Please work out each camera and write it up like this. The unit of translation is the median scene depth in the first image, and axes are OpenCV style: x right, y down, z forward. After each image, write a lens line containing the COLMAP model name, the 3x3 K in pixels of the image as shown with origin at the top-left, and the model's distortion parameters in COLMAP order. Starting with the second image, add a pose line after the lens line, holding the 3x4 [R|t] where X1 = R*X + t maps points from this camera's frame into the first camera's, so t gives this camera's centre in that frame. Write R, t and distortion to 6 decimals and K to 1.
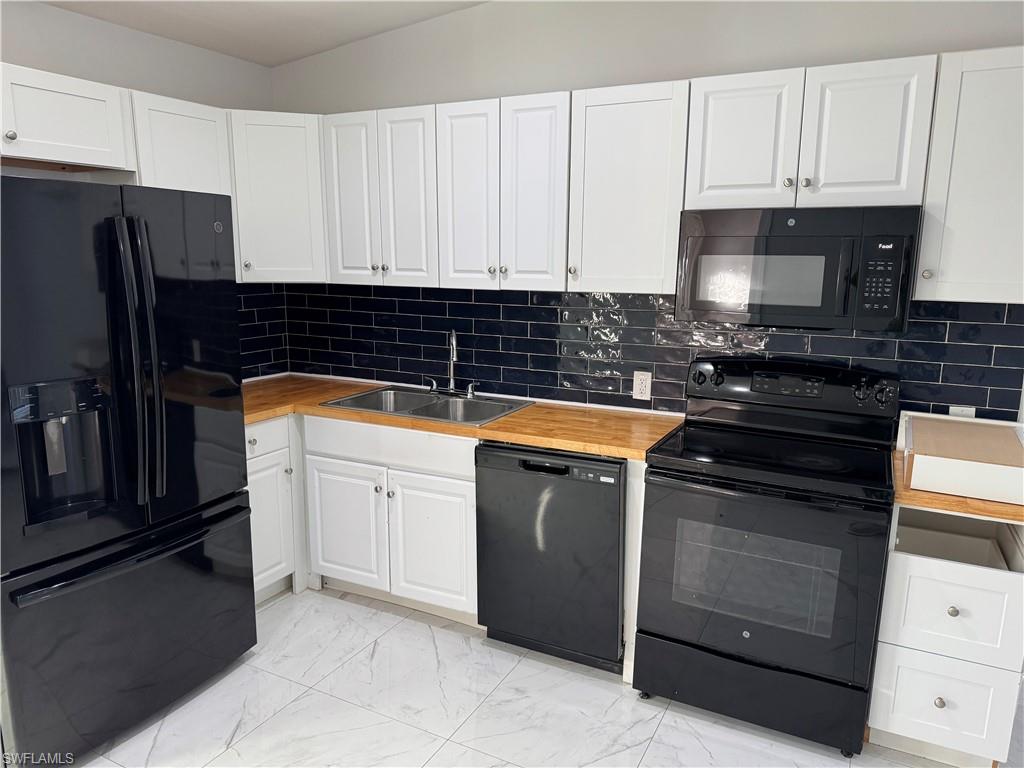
lens RADIAL K [[731.6, 0, 511.2], [0, 731.6, 391.7], [0, 0, 1]] dist [0.150551, -0.181250]
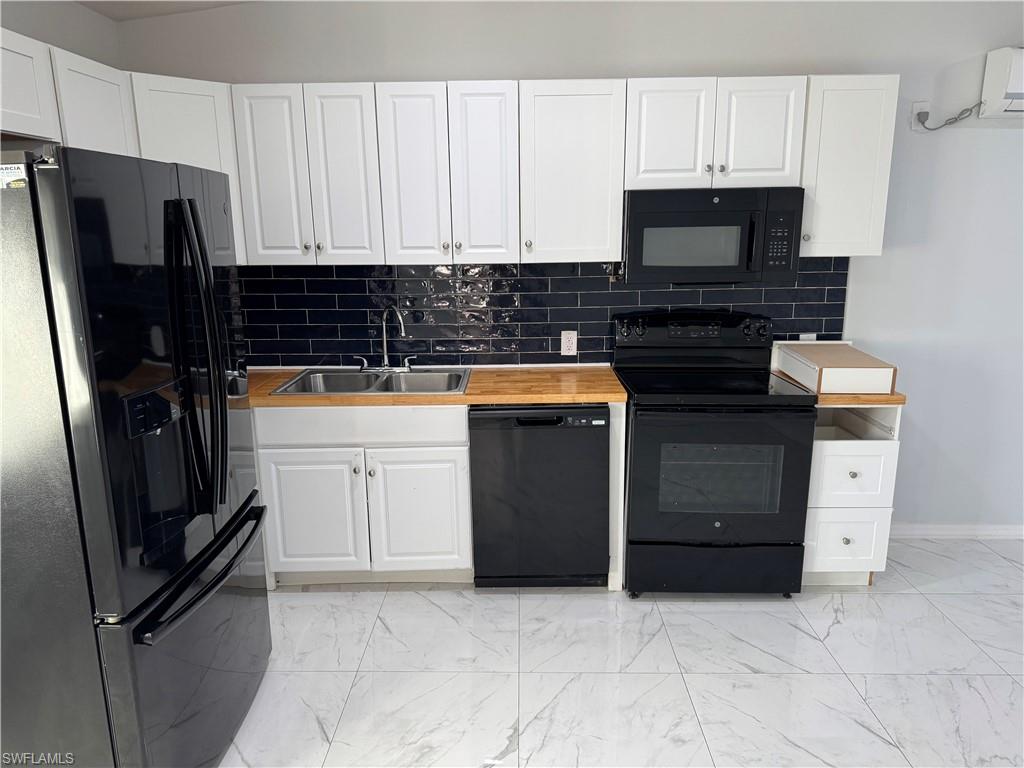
lens RADIAL K [[721.0, 0, 512.0], [0, 721.0, 384.0], [0, 0, 1]] dist [0.142238, -0.169984]
pose [[0.891210, -0.115609, 0.438611, -0.455287], [0.104158, 0.993294, 0.050174, -0.012016], [-0.441471, 0.000969, 0.897275, 0.028315]]
